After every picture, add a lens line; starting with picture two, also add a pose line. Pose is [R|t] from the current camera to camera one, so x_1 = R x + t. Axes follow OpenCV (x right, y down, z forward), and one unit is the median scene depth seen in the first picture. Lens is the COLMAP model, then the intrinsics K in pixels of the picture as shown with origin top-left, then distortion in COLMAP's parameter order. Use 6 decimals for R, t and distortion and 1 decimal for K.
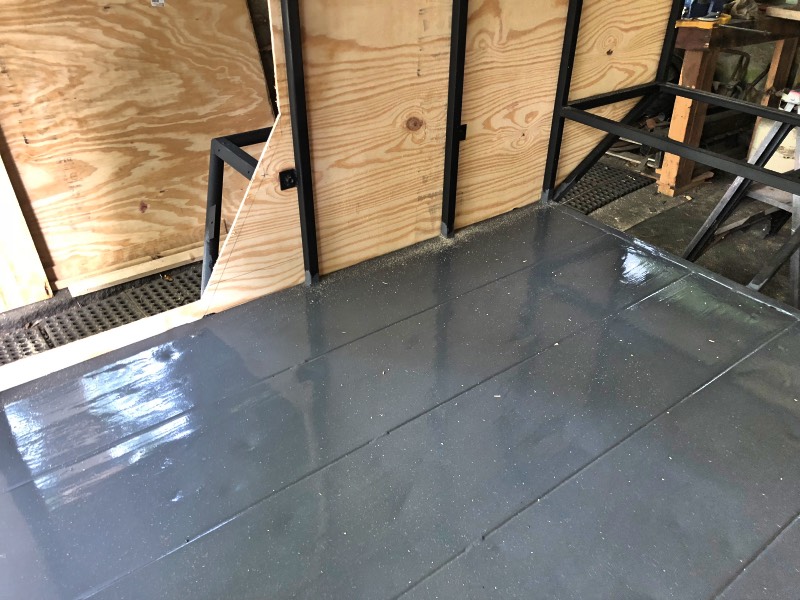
lens RADIAL K [[662.7, 0, 405.4], [0, 662.7, 298.0], [0, 0, 1]] dist [0.018942, -0.017106]
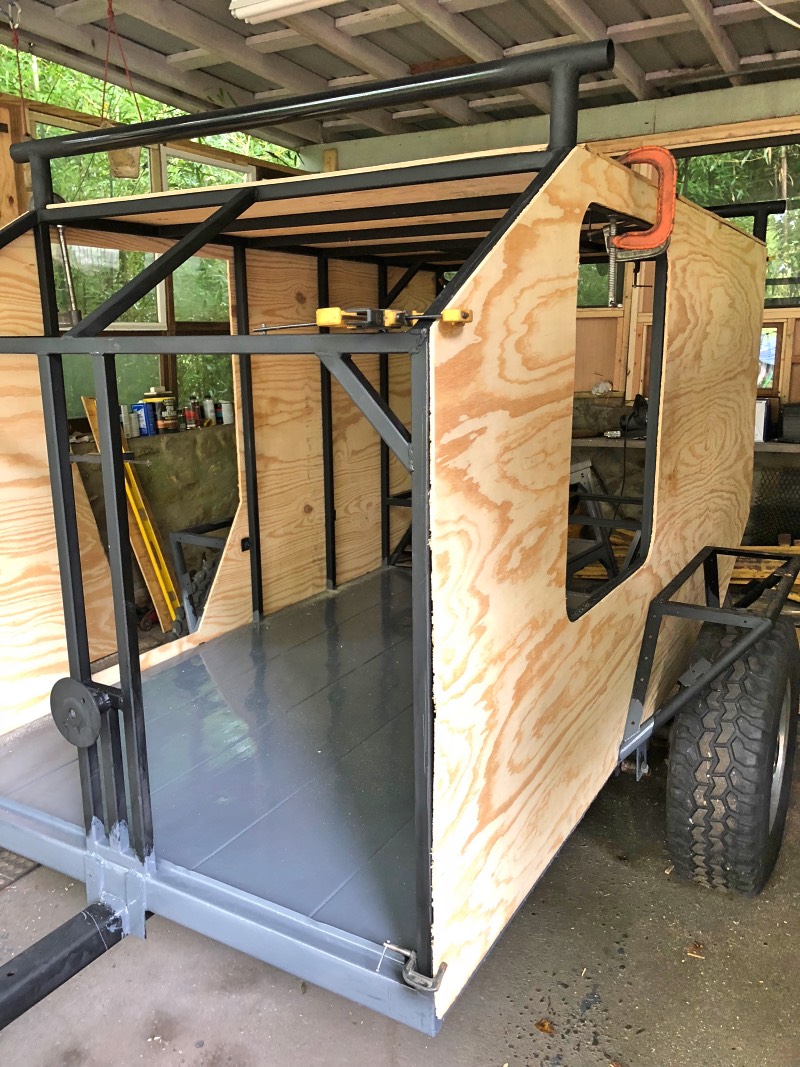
lens RADIAL K [[883.9, 0, 392.7], [0, 883.9, 534.9], [0, 0, 1]] dist [0.018942, -0.017106]
pose [[0.927605, -0.102058, 0.359350, -0.525782], [0.218719, 0.928213, -0.300969, 0.428775], [-0.302838, 0.357777, 0.883338, -0.790132]]
